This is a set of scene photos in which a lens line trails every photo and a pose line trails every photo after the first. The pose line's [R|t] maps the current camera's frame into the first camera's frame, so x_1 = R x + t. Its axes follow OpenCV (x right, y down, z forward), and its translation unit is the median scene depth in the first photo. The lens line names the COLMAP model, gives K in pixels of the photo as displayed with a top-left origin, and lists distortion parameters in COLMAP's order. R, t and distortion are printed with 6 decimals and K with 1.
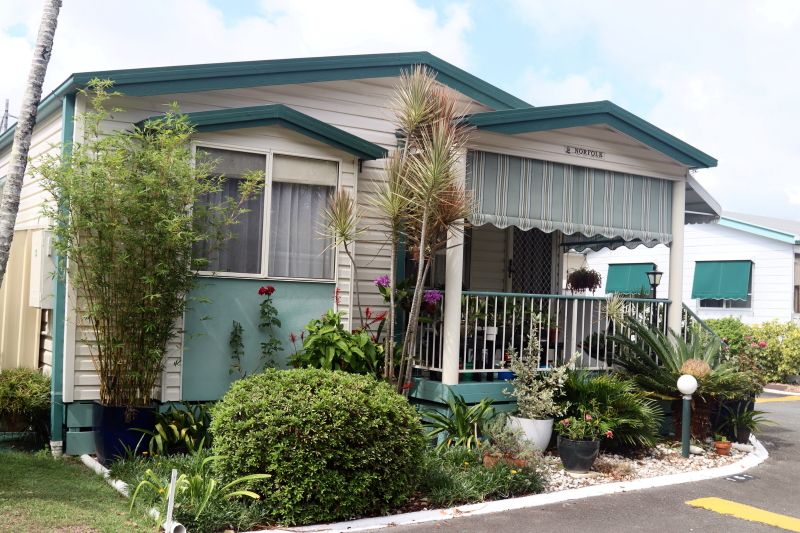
lens RADIAL K [[890.3, 0, 400.0], [0, 890.3, 266.5], [0, 0, 1]] dist [-0.005977, -0.002771]
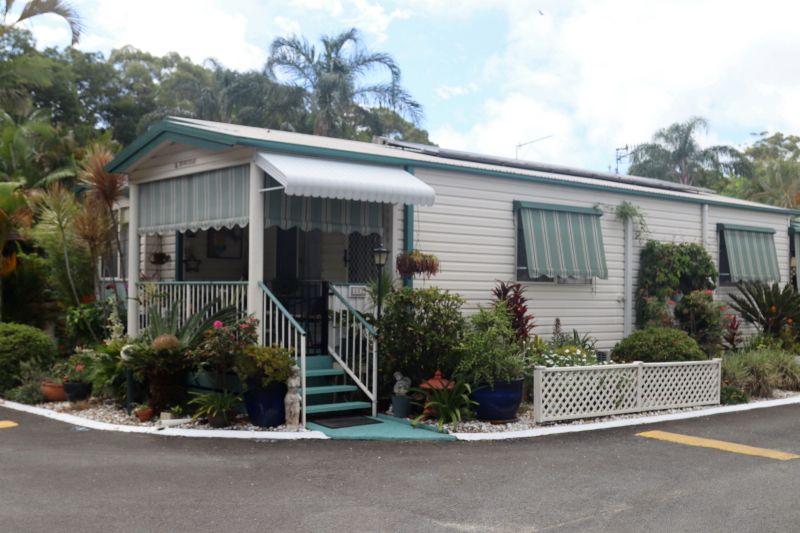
lens RADIAL K [[973.7, 0, 400.0], [0, 973.7, 266.5], [0, 0, 1]] dist [-0.078503, -0.054396]
pose [[0.133976, -0.063496, -0.988948, 1.502431], [0.034559, 0.997638, -0.059372, 0.097898], [0.990382, -0.026223, 0.135854, 1.079188]]
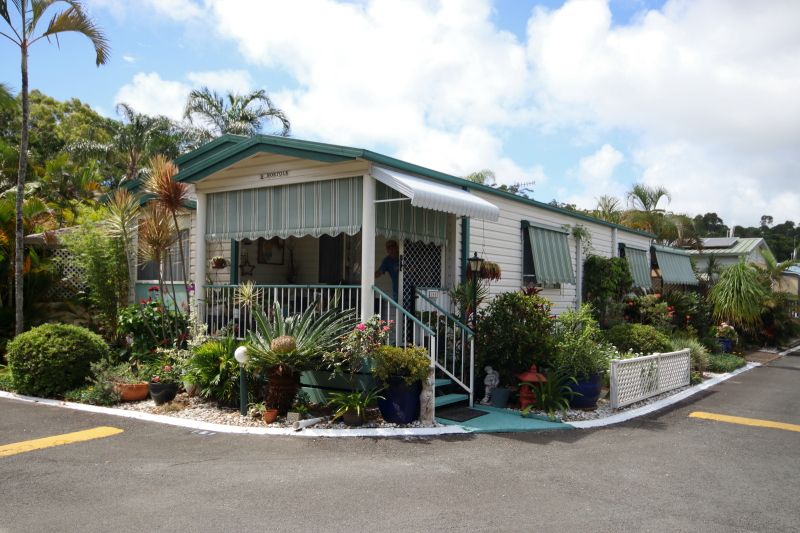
lens RADIAL K [[687.5, 0, 400.0], [0, 687.5, 266.5], [0, 0, 1]] dist [0.002923, 0.004890]
pose [[0.373628, -0.070370, -0.924905, 1.168663], [0.037578, 0.997448, -0.060709, 0.071637], [0.926817, -0.012073, 0.375319, 0.771974]]
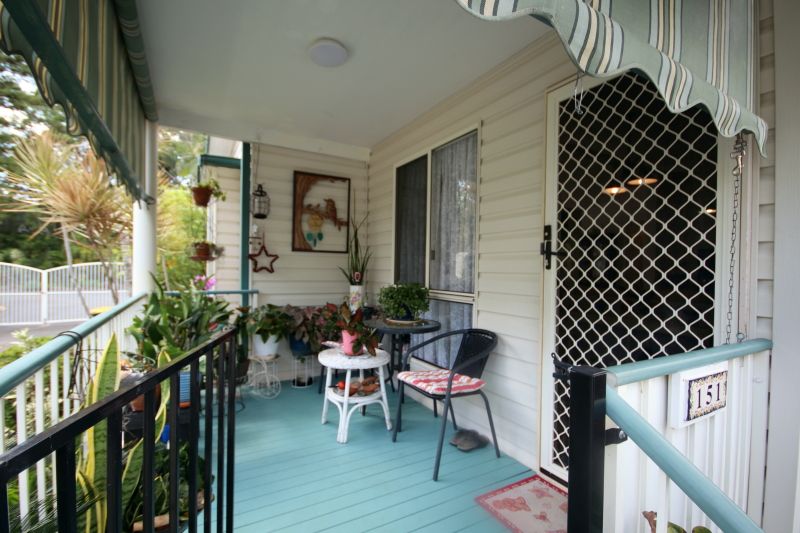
lens RADIAL K [[367.3, 0, 400.0], [0, 367.3, 266.5], [0, 0, 1]] dist [-0.000792, -0.000033]
pose [[-0.053438, -0.049323, -0.997352, 0.352342], [0.021134, 0.998500, -0.050513, 0.022191], [0.998348, -0.023778, -0.052315, 1.117977]]
